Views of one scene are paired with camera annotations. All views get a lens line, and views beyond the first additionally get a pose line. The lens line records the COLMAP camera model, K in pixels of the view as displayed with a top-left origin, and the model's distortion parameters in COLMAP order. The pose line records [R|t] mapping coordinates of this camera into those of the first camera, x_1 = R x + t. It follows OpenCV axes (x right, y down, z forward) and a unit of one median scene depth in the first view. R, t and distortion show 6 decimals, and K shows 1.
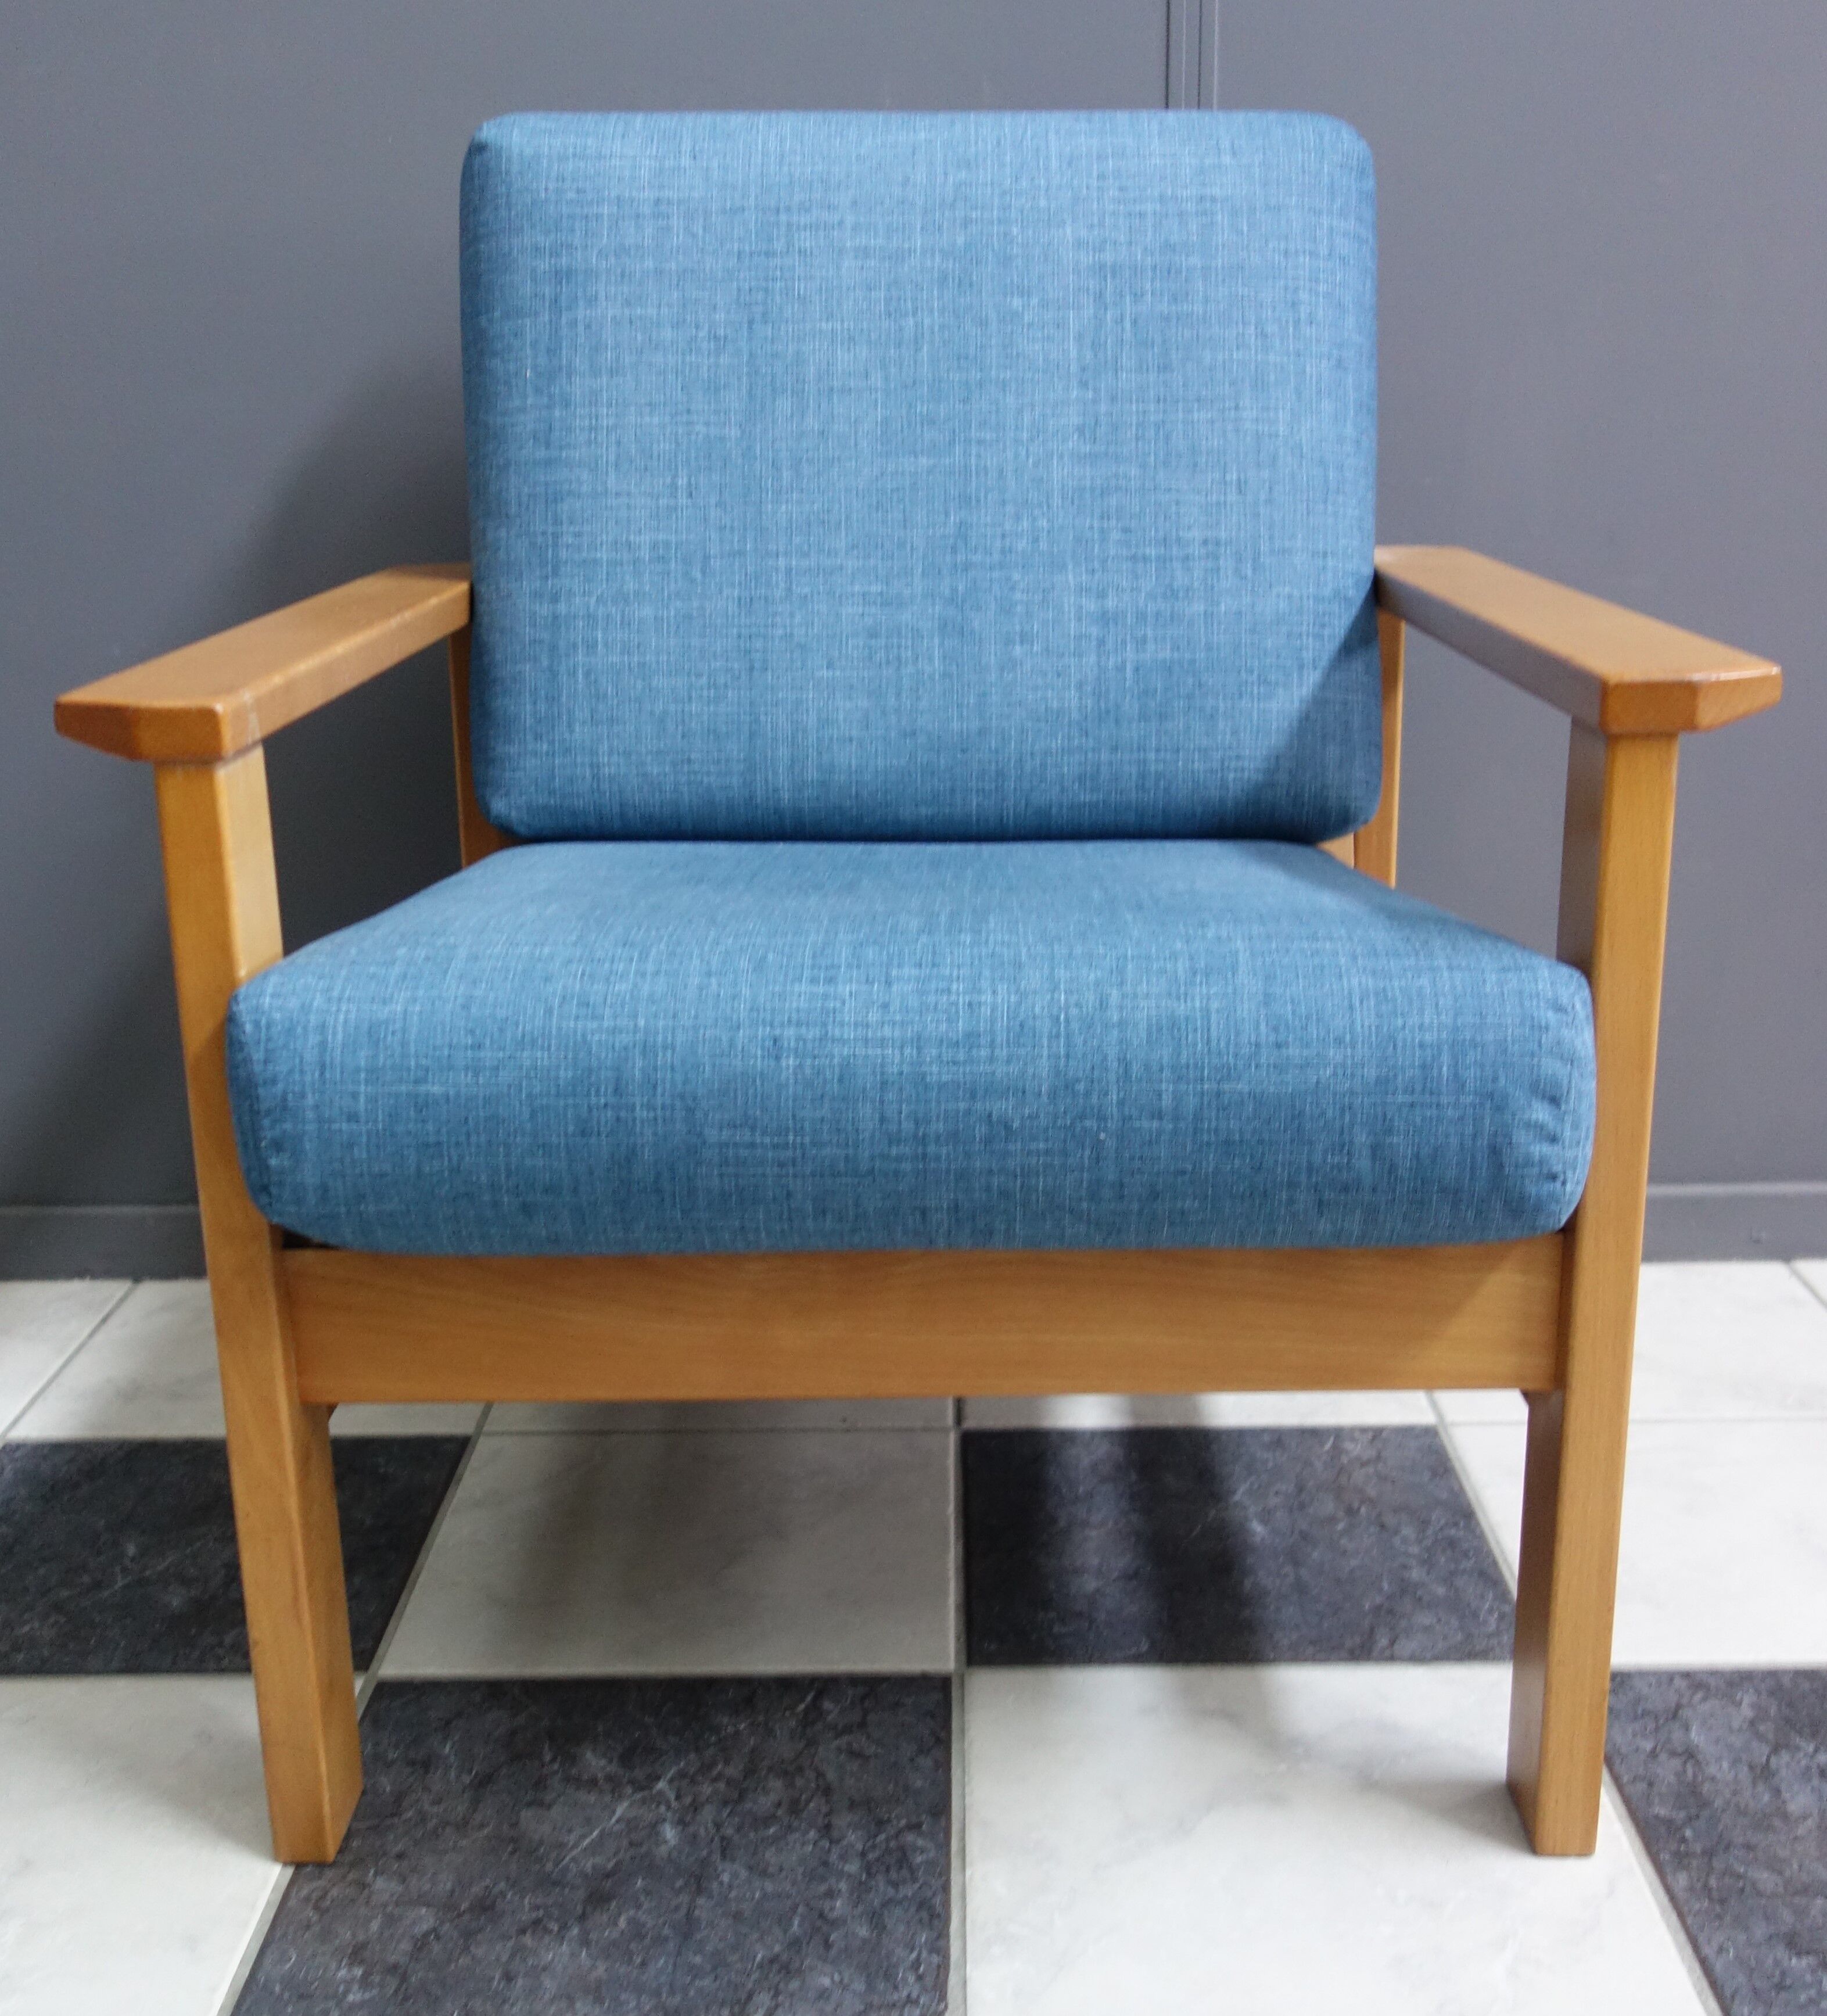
lens RADIAL K [[2510.0, 0, 892.8], [0, 2510.0, 1151.9], [0, 0, 1]] dist [-0.005993, 0.000000]
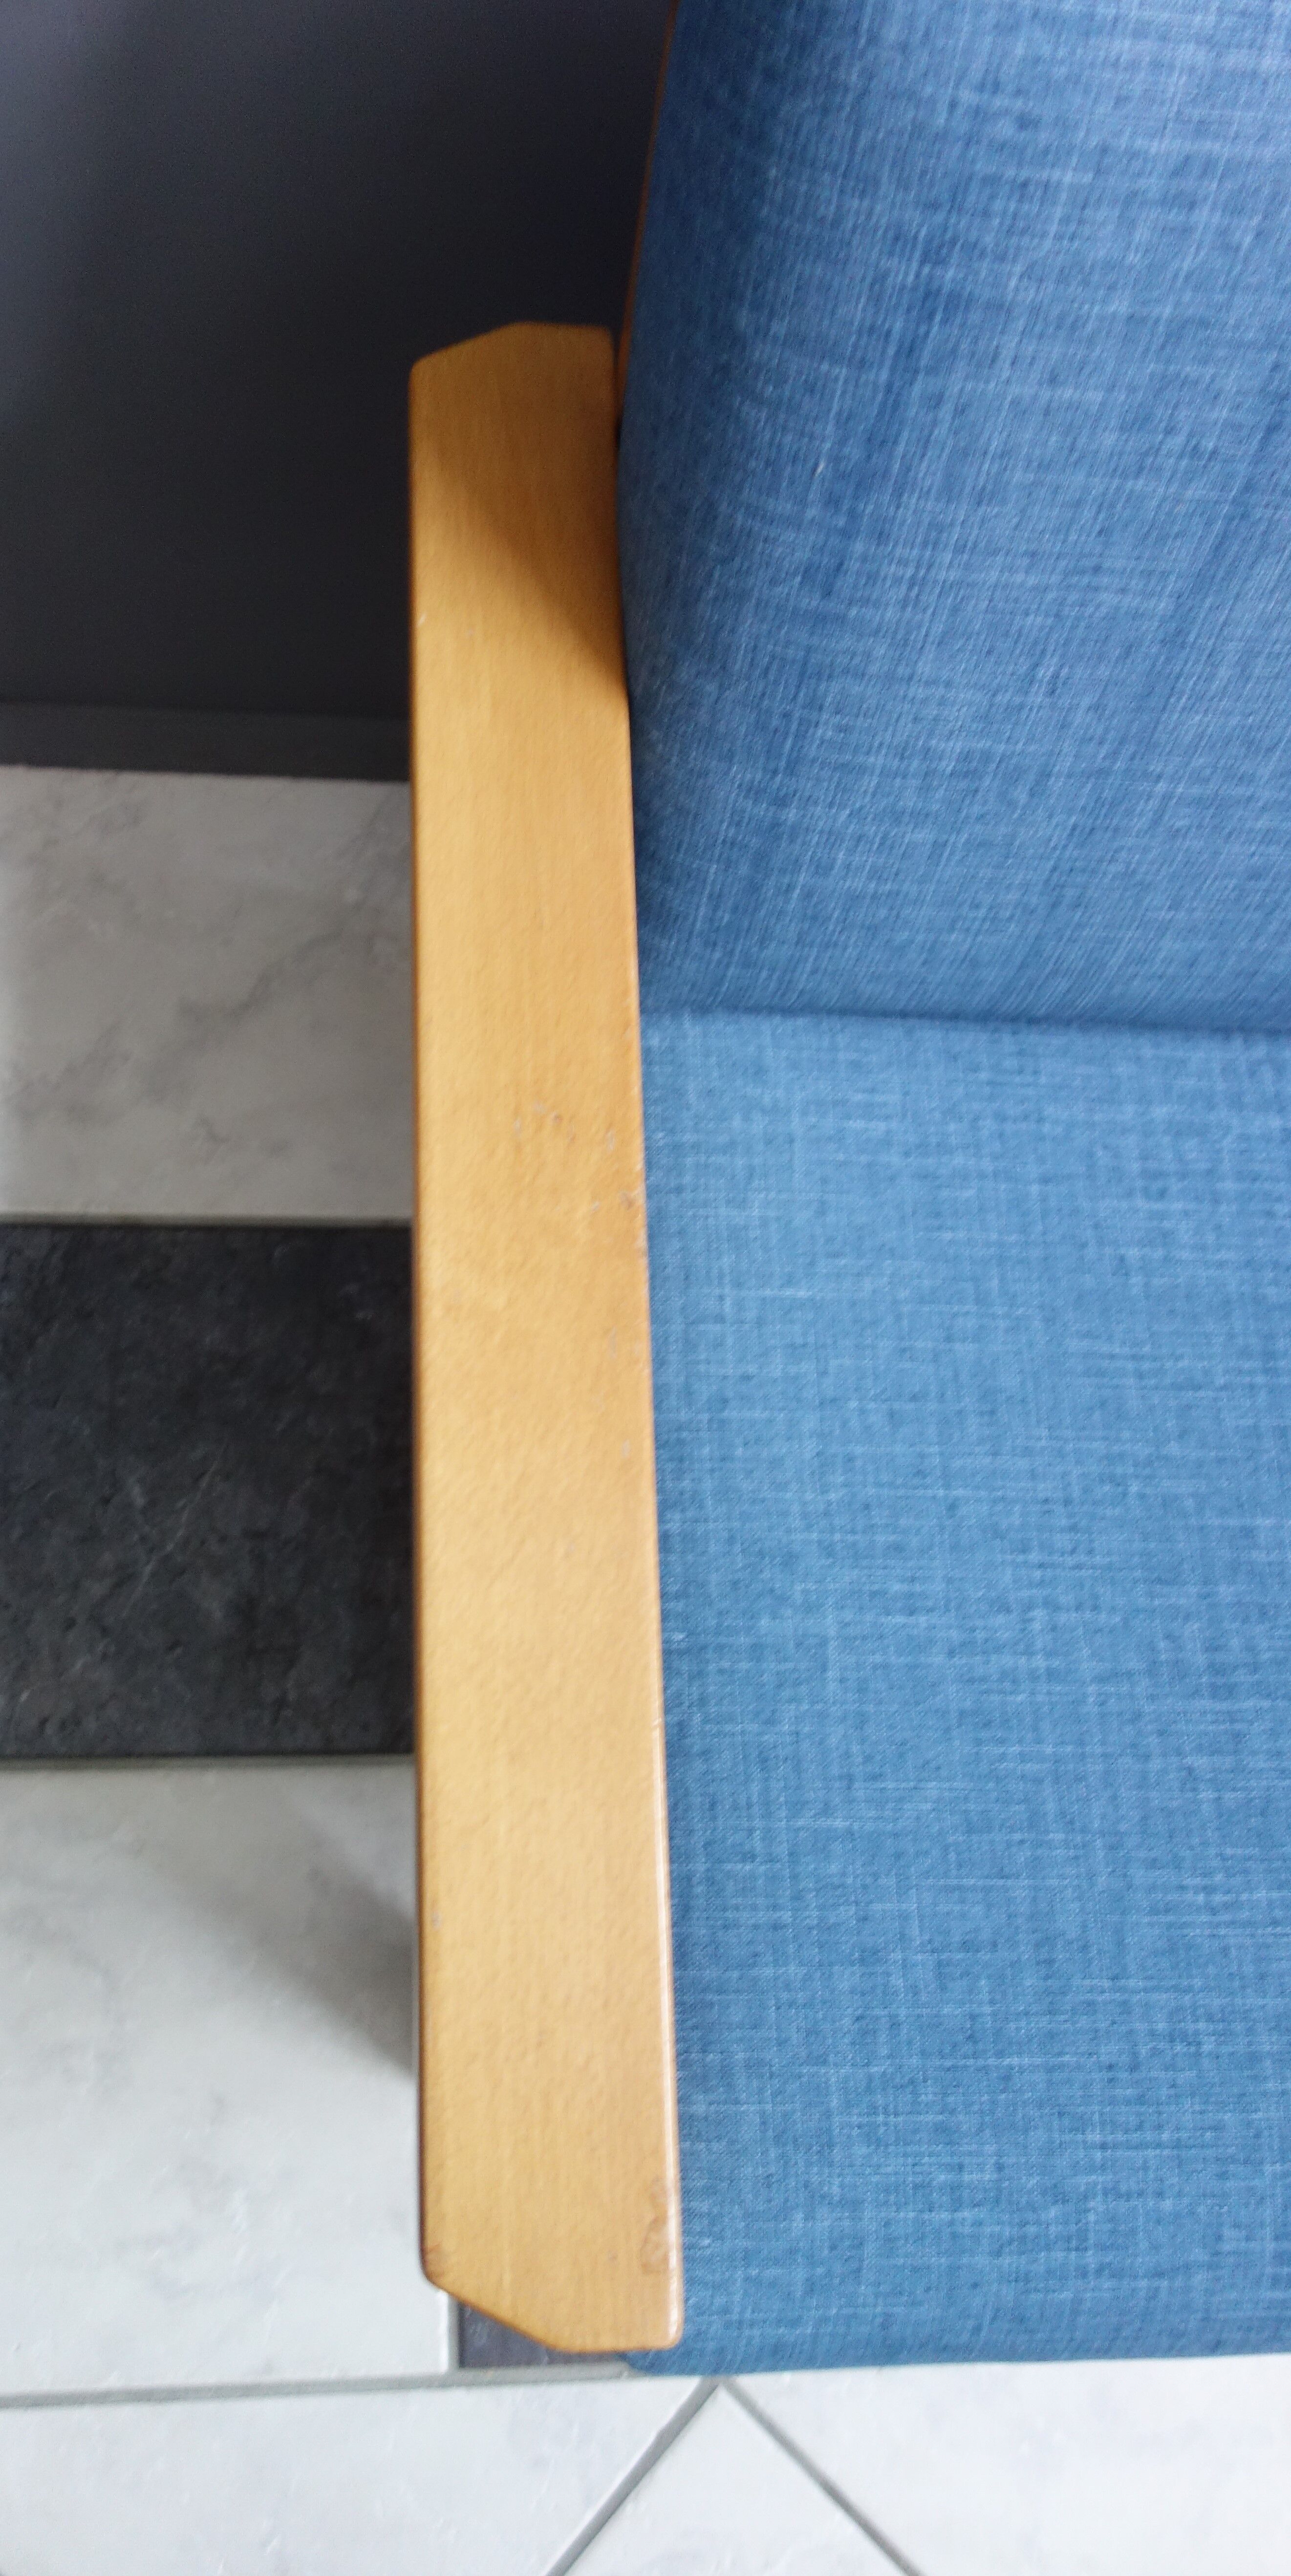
lens RADIAL K [[2092.8, 0, 506.1], [0, 2092.8, 1255.2], [0, 0, 1]] dist [0.006717, -0.012672]
pose [[0.991627, -0.005262, 0.129030, -0.268813], [-0.105686, 0.541099, 0.834291, -0.581857], [-0.074208, -0.840942, 0.536012, 0.641862]]
